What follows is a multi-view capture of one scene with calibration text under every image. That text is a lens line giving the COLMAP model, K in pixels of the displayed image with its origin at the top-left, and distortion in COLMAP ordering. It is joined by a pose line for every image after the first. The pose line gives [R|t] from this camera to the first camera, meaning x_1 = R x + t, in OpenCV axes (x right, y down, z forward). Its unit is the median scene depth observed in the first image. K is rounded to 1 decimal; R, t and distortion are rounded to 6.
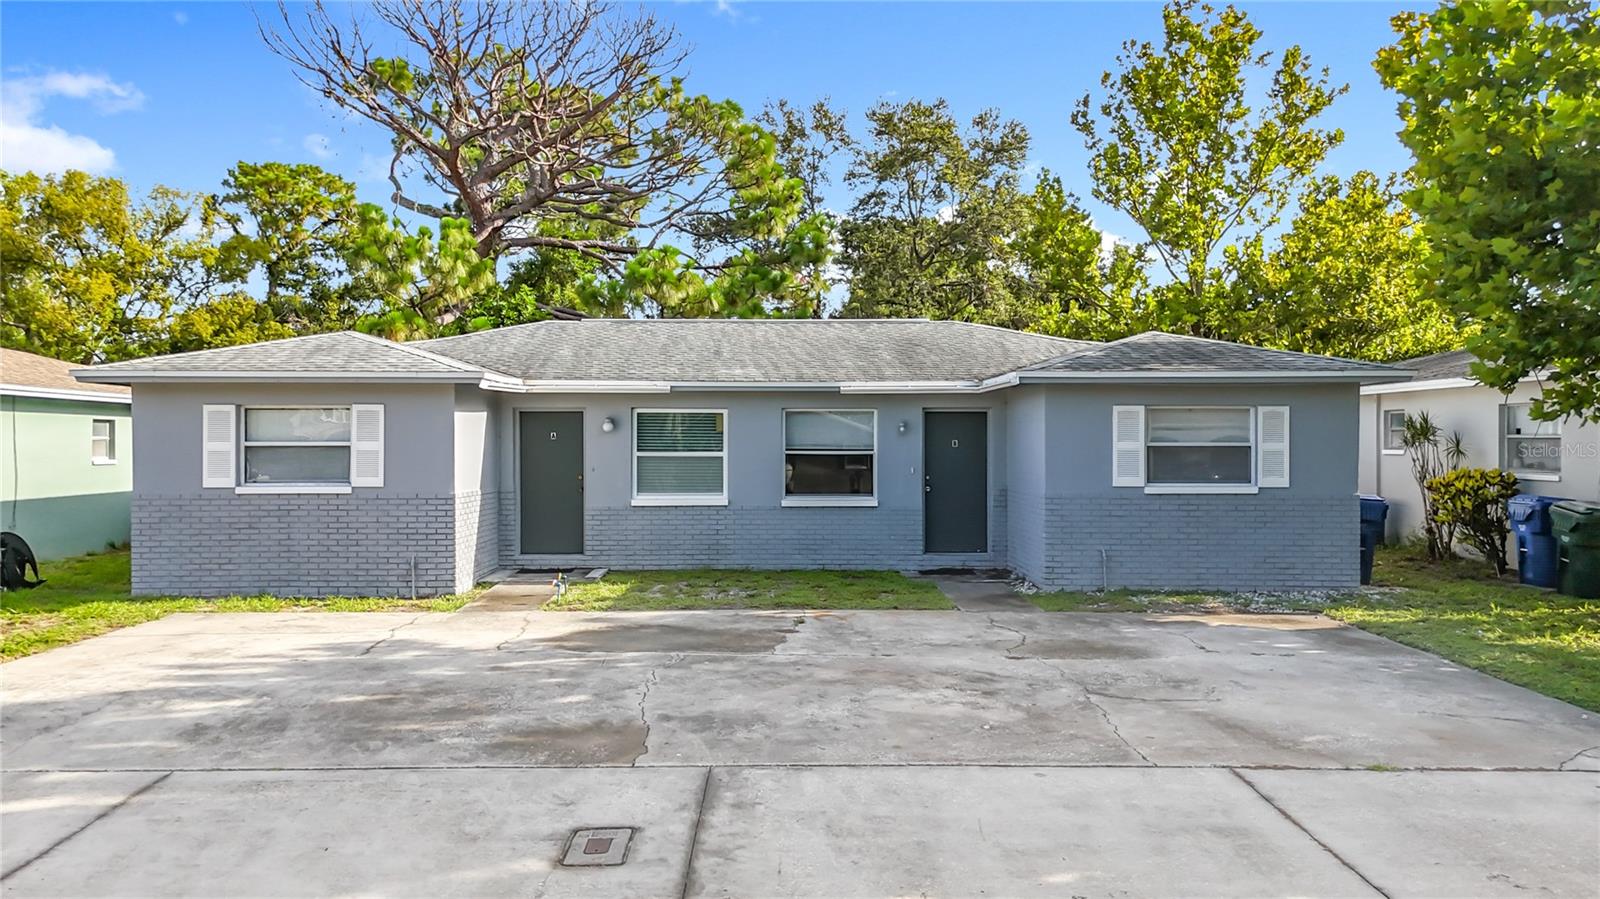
lens RADIAL K [[1216.1, 0, 787.2], [0, 1216.1, 447.0], [0, 0, 1]] dist [0.085292, -0.149308]
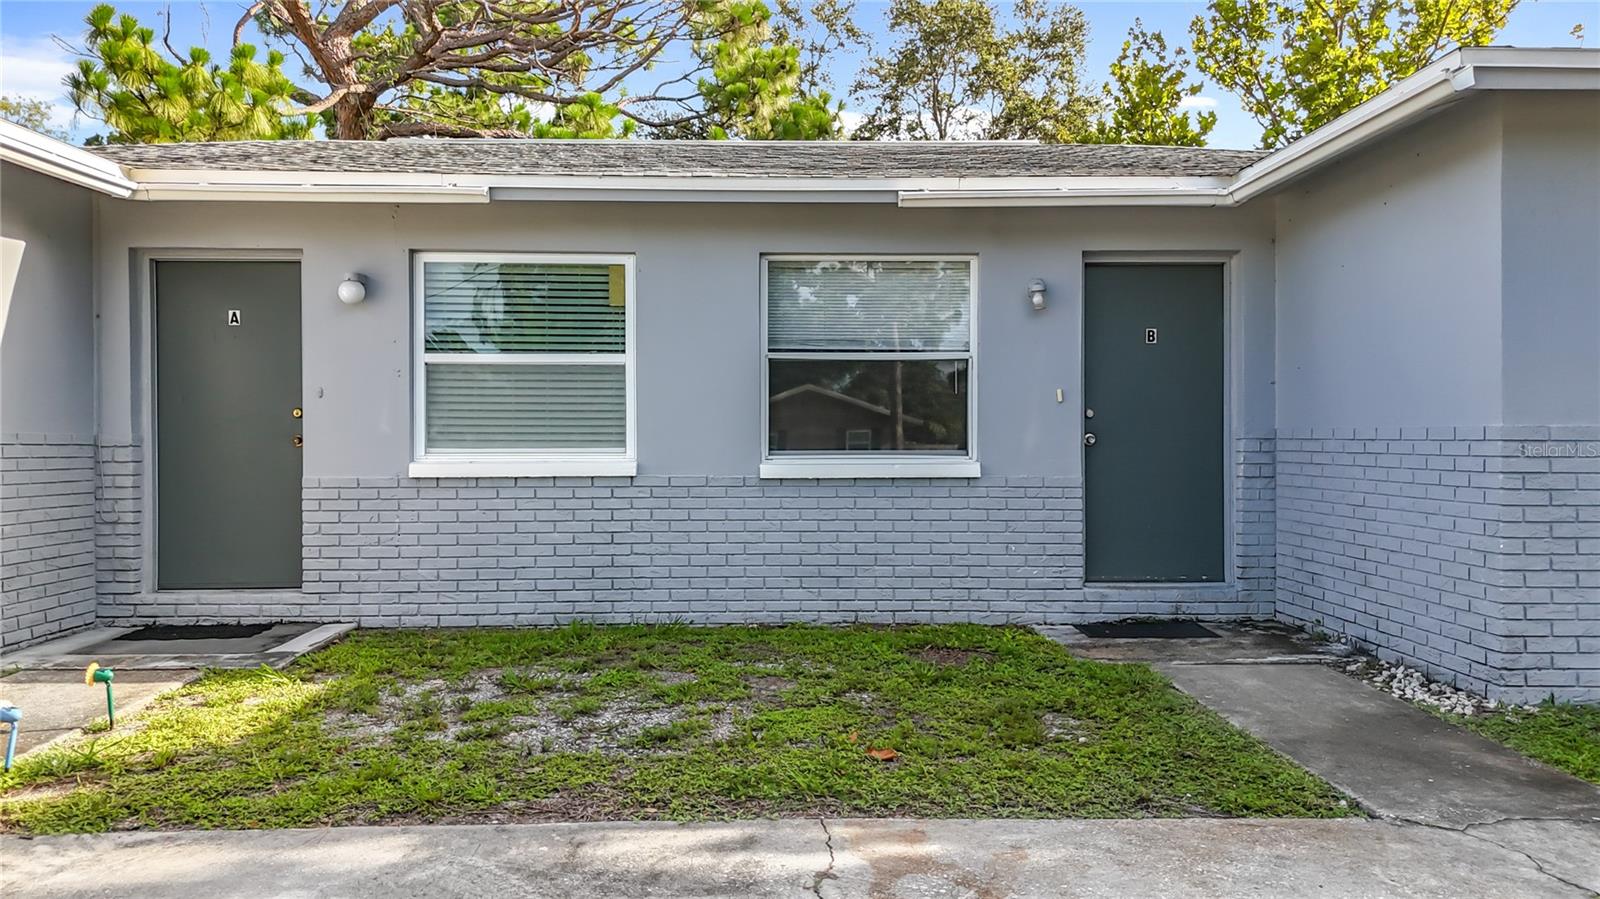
lens RADIAL K [[1216.1, 0, 787.2], [0, 1216.1, 447.0], [0, 0, 1]] dist [0.085292, -0.149308]
pose [[0.999984, -0.003402, 0.004527, 0.003293], [0.003393, 0.999992, 0.002053, 0.036869], [-0.004534, -0.002038, 0.999988, 0.564313]]
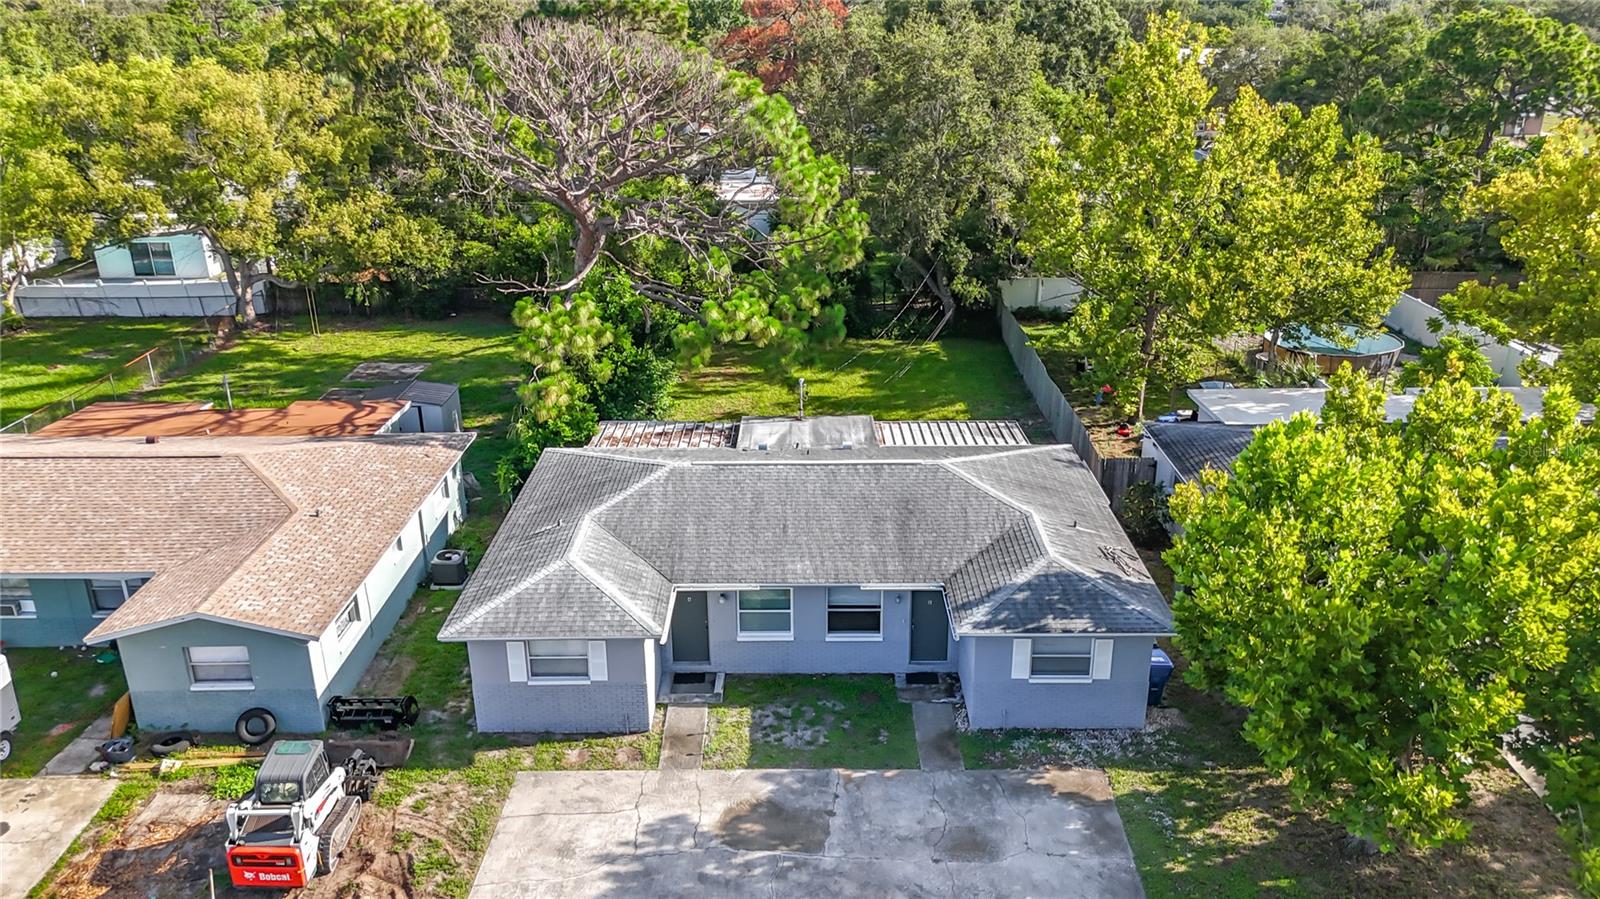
lens RADIAL K [[1216.1, 0, 787.2], [0, 1216.1, 447.0], [0, 0, 1]] dist [0.085292, -0.149308]
pose [[0.999738, -0.004770, -0.022374, -0.018524], [0.012134, 0.939672, 0.341861, -0.780440], [0.019394, -0.342043, 0.939484, -0.497465]]
